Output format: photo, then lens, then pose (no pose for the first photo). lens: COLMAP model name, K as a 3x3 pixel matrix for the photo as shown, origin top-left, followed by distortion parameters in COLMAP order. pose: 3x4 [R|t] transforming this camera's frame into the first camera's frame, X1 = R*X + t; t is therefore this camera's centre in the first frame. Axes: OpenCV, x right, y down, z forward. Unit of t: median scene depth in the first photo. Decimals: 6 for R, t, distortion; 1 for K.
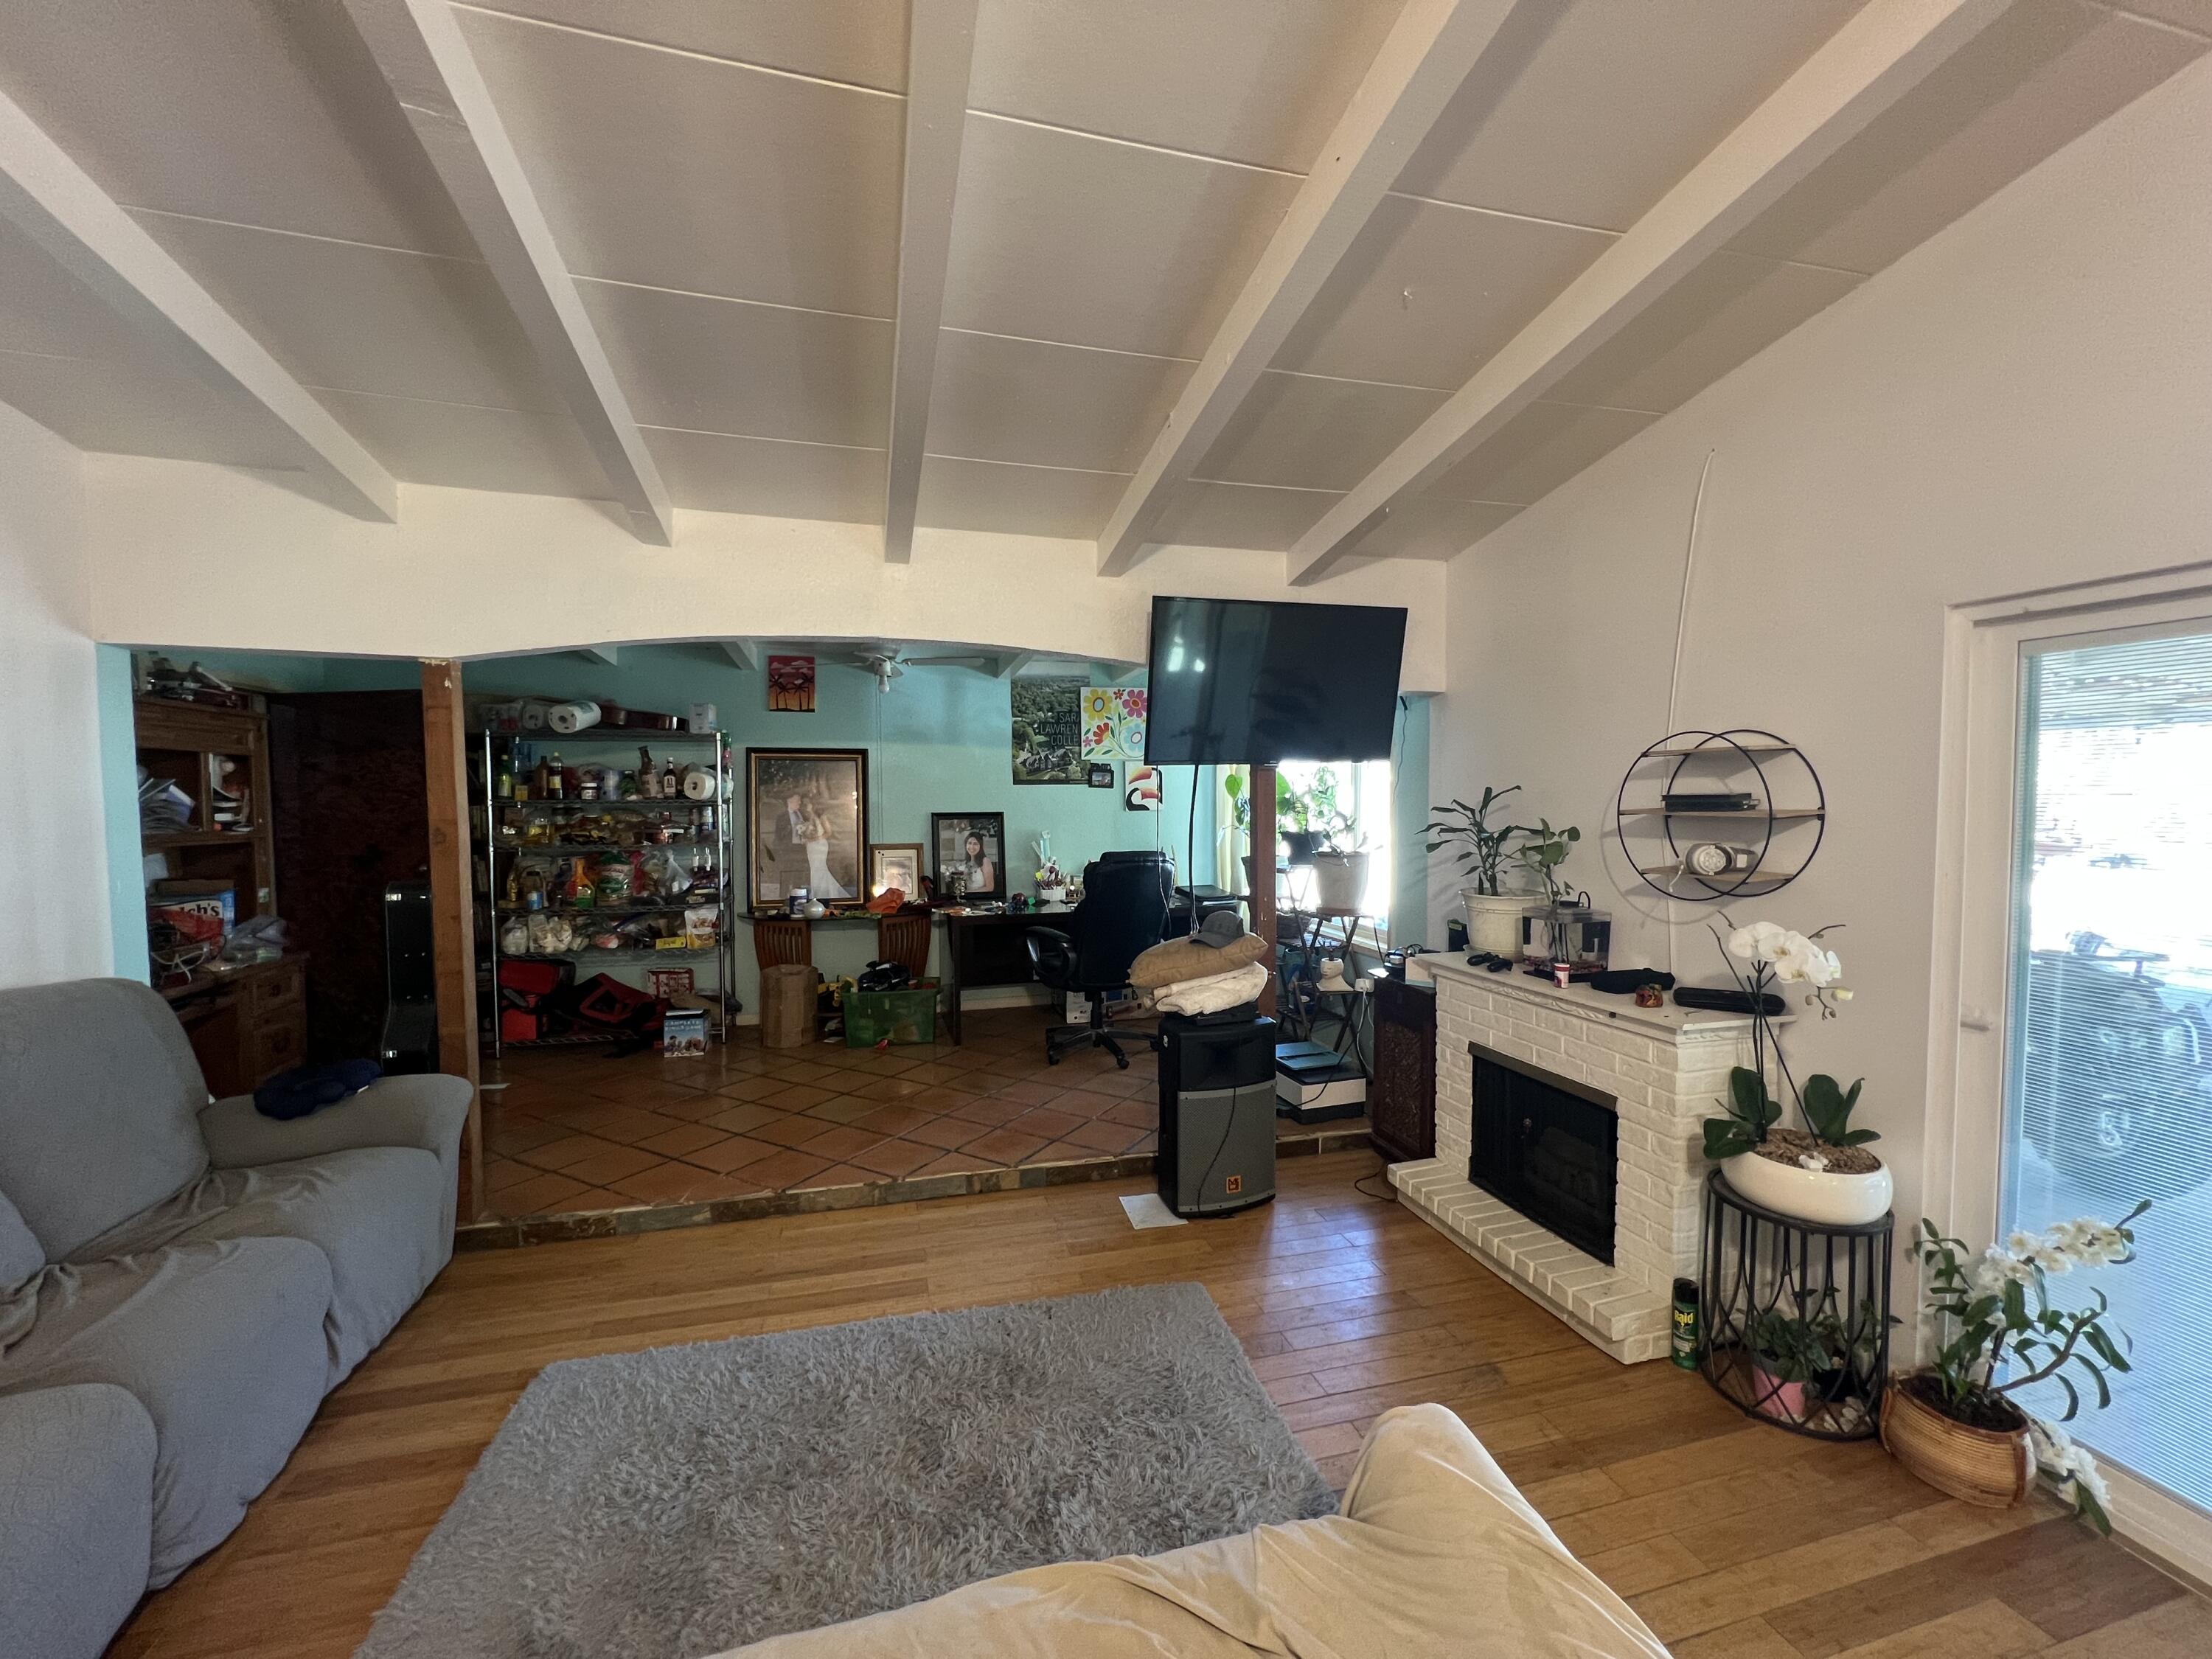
lens RADIAL K [[893.5, 0, 1112.6], [0, 893.5, 828.9], [0, 0, 1]] dist [-0.003260, 0.001647]
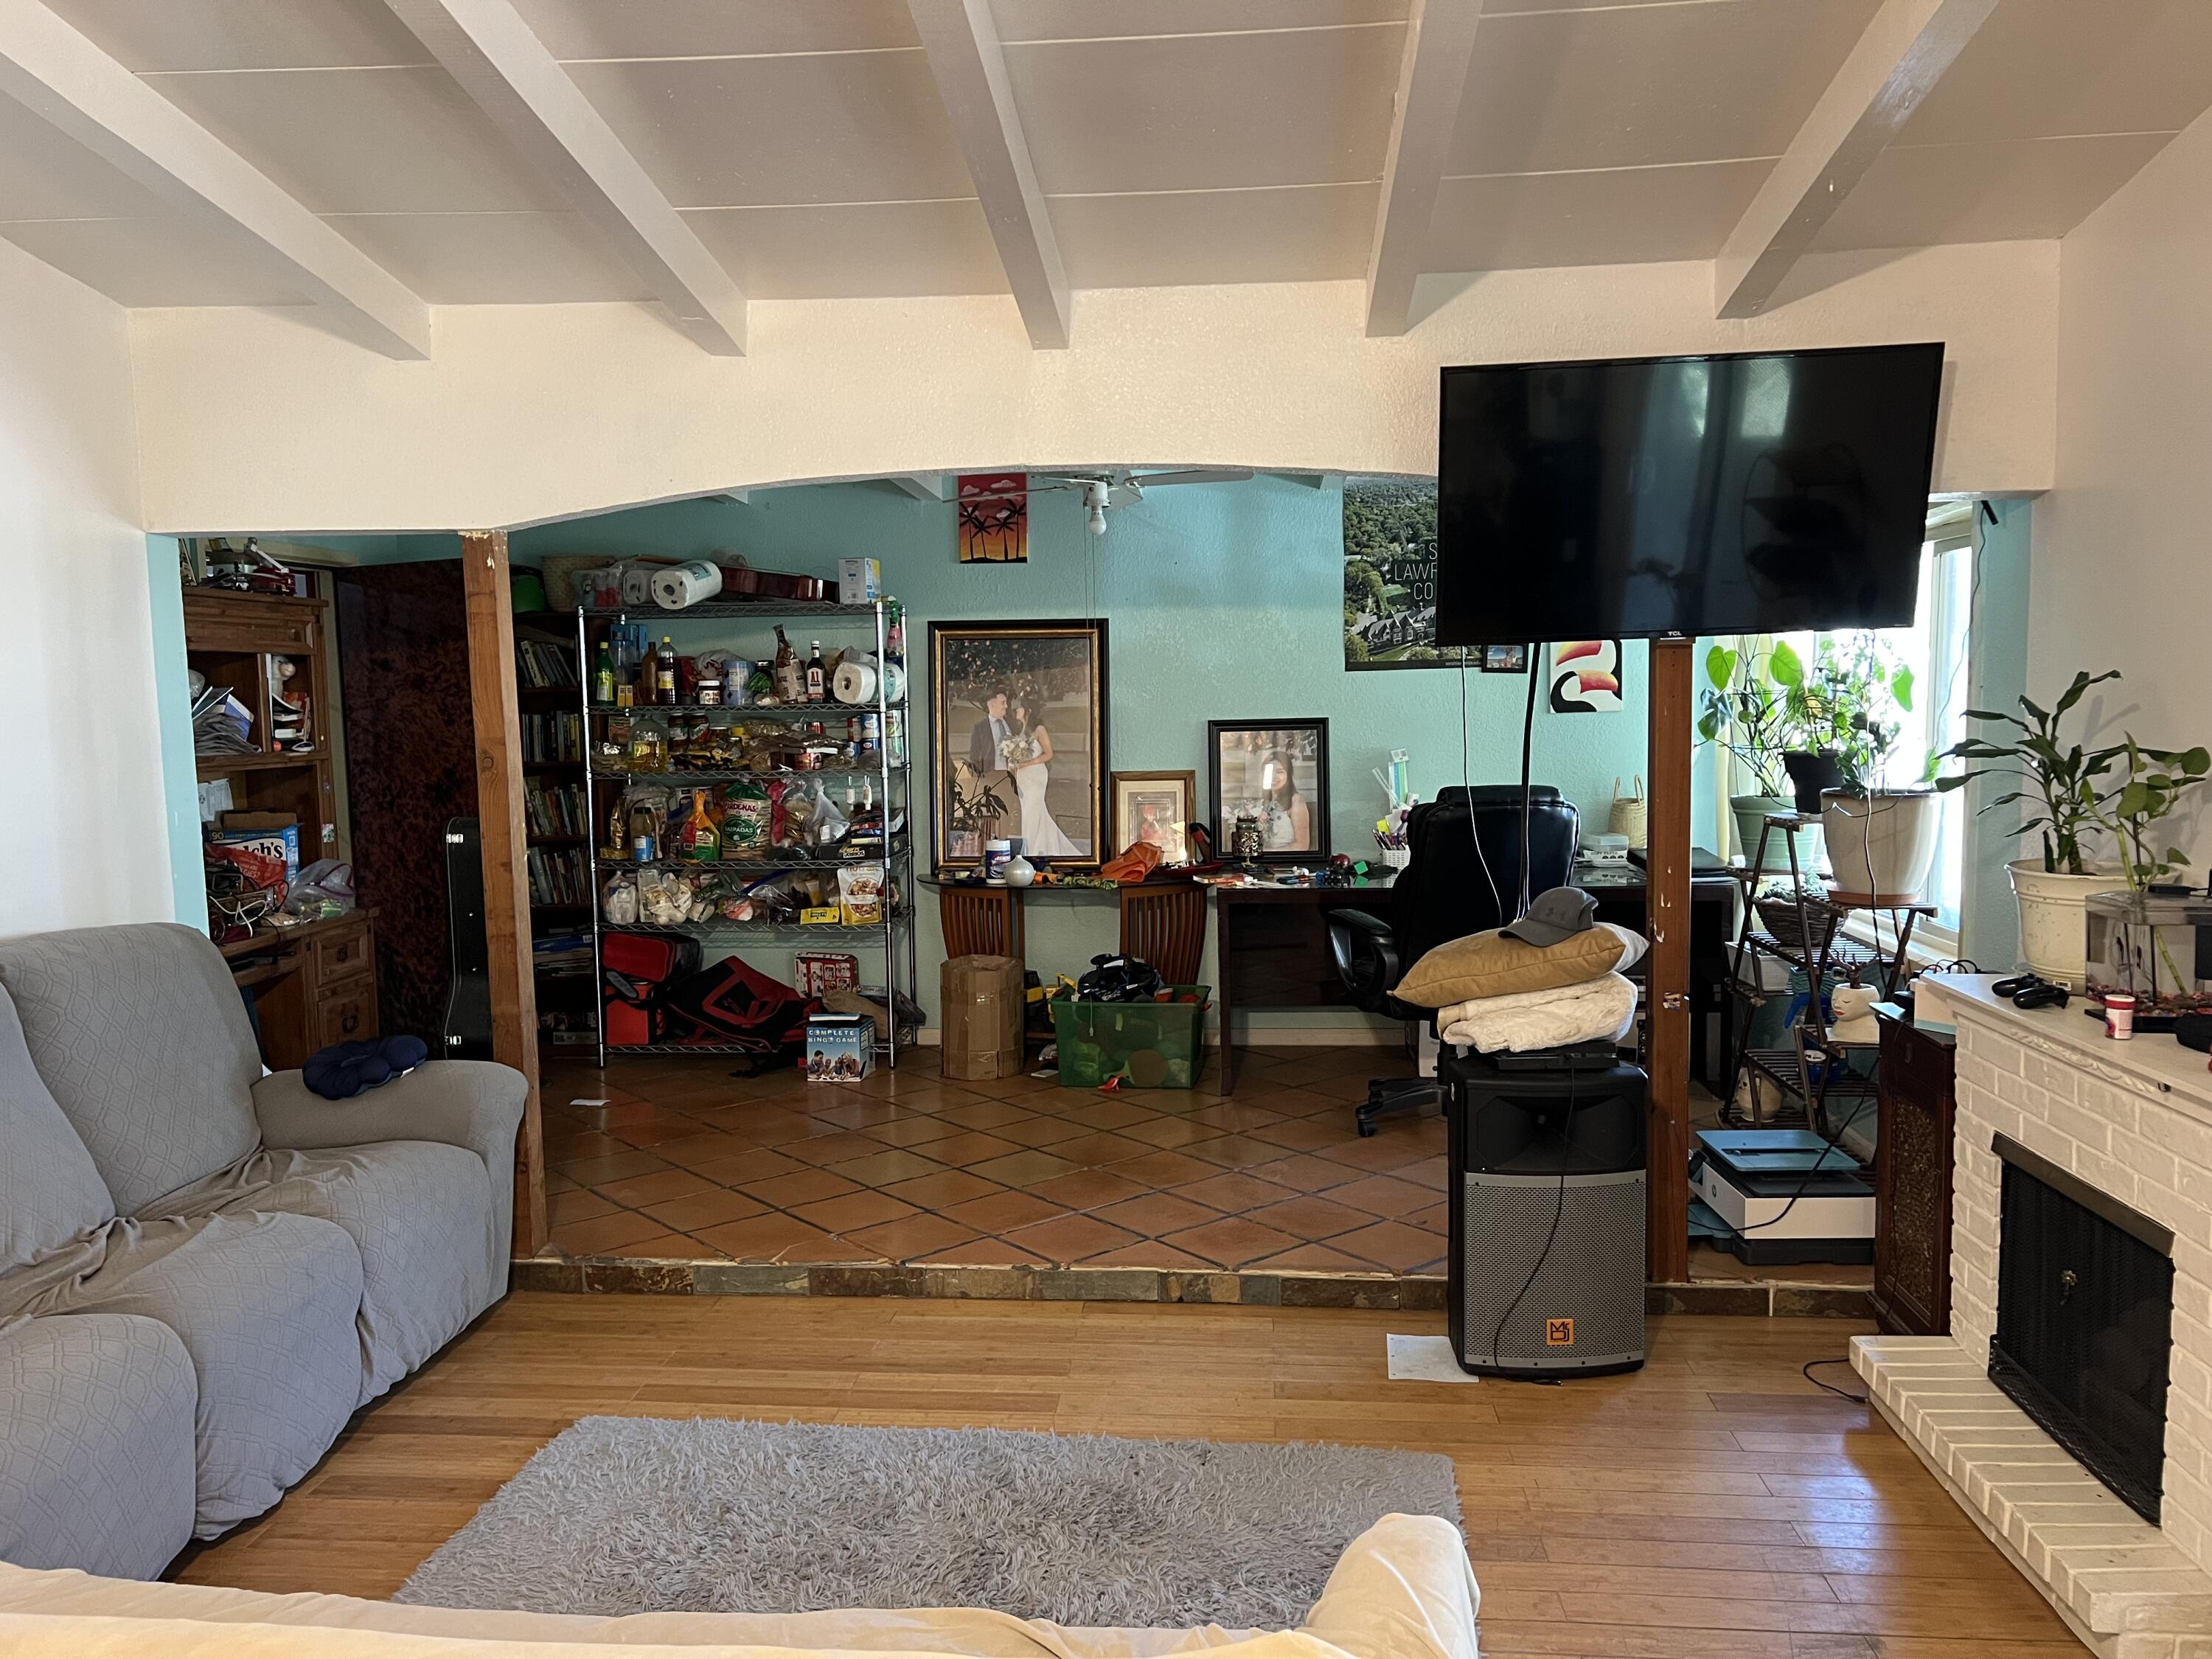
lens RADIAL K [[1674.6, 0, 1110.6], [0, 1674.6, 829.7], [0, 0, 1]] dist [0.052105, -0.058730]
pose [[0.937143, 0.016990, -0.348533, 0.239654], [0.001775, 0.998569, 0.053451, -0.007971], [0.348942, -0.050710, 0.935771, -0.169023]]
